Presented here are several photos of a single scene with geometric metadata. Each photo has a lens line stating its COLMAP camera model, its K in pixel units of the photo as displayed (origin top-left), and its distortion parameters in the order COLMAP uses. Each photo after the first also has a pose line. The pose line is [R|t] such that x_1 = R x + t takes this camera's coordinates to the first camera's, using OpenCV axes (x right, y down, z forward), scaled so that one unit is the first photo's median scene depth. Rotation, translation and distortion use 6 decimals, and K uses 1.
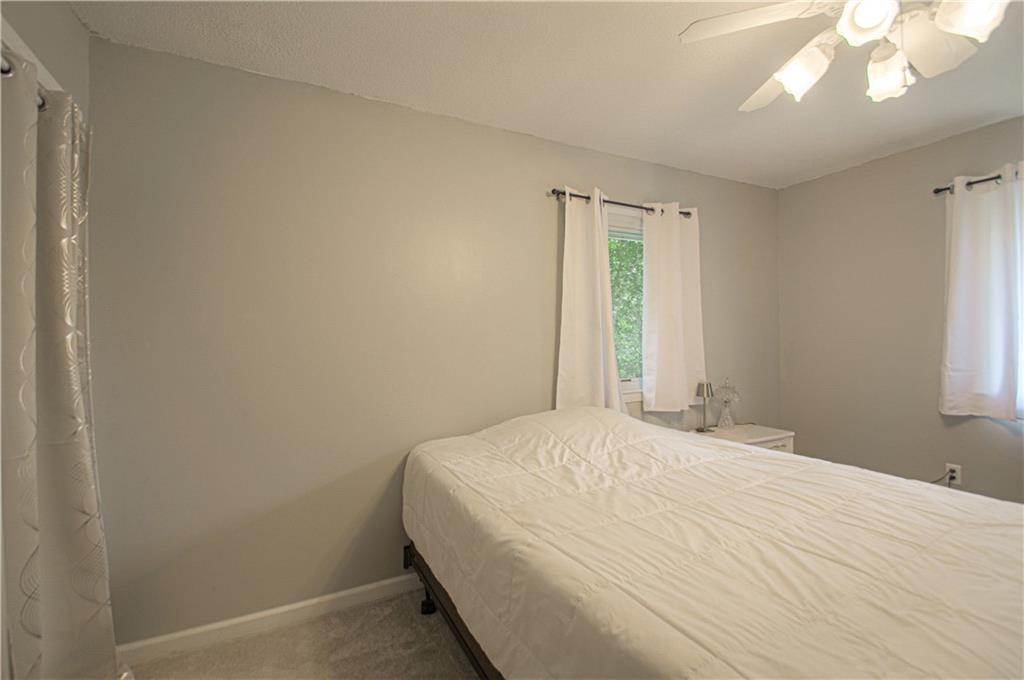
lens RADIAL K [[444.1, 0, 507.7], [0, 444.1, 343.9], [0, 0, 1]] dist [0.009079, -0.014044]
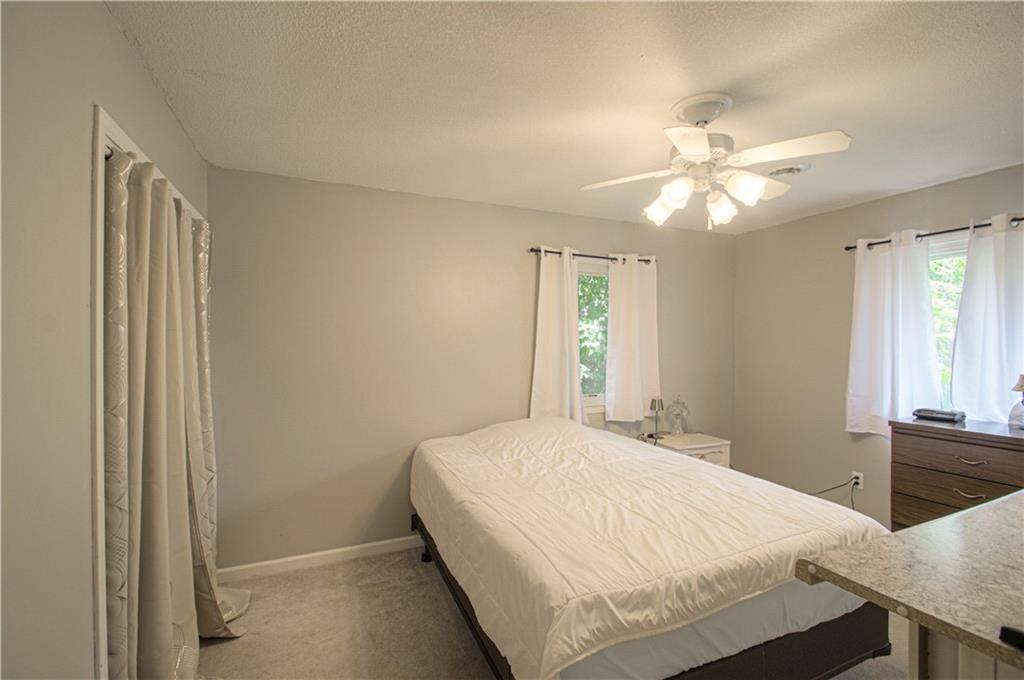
lens RADIAL K [[444.1, 0, 507.7], [0, 444.1, 343.9], [0, 0, 1]] dist [0.009079, -0.014044]
pose [[0.997651, 0.017211, -0.066309, 0.150565], [-0.017044, 0.999850, 0.003081, -0.087007], [0.066353, -0.001944, 0.997794, -0.364752]]
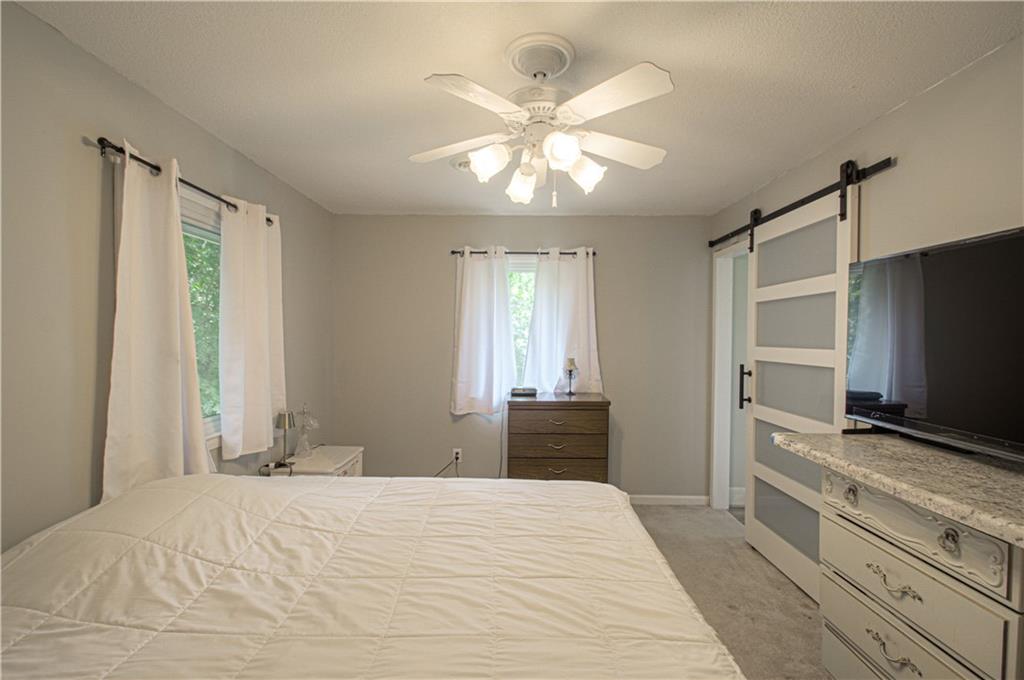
lens RADIAL K [[444.1, 0, 507.7], [0, 444.1, 343.9], [0, 0, 1]] dist [0.009079, -0.014044]
pose [[0.464061, 0.002347, 0.885800, -0.215794], [-0.012388, 0.999916, 0.003841, -0.086195], [-0.885716, -0.012756, 0.464052, 0.257986]]
